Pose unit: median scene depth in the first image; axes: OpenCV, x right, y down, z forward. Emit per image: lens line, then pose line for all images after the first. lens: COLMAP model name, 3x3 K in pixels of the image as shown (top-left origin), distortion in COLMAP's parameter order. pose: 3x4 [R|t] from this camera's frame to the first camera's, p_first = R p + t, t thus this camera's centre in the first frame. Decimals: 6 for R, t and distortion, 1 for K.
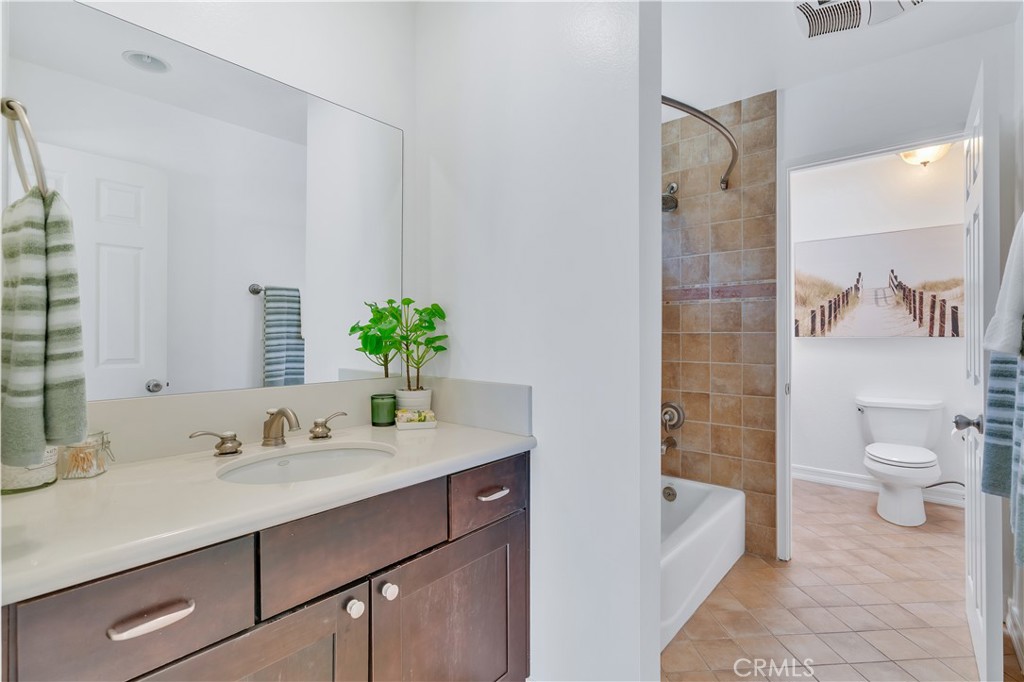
lens RADIAL K [[461.8, 0, 515.3], [0, 461.8, 336.5], [0, 0, 1]] dist [-0.001489, 0.001310]
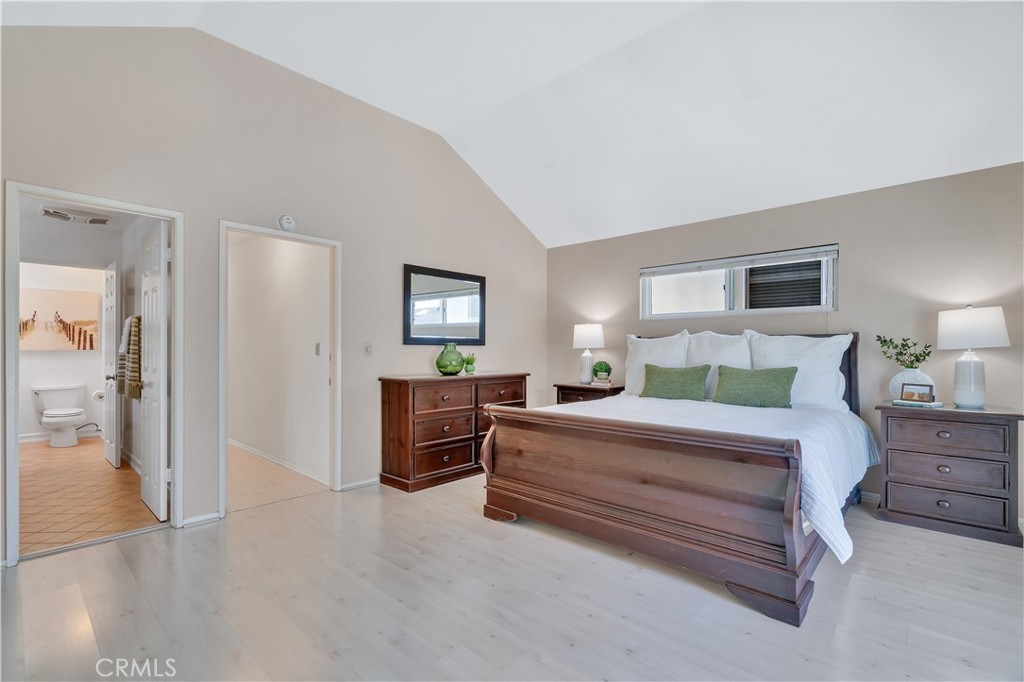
lens RADIAL K [[461.8, 0, 515.2], [0, 461.8, 345.8], [0, 0, 1]] dist [-0.001489, 0.001310]
pose [[0.015401, 0.007711, 0.999852, -0.924977], [0.003287, 0.999964, -0.007763, 0.005251], [-0.999876, 0.003406, 0.015375, -0.784777]]
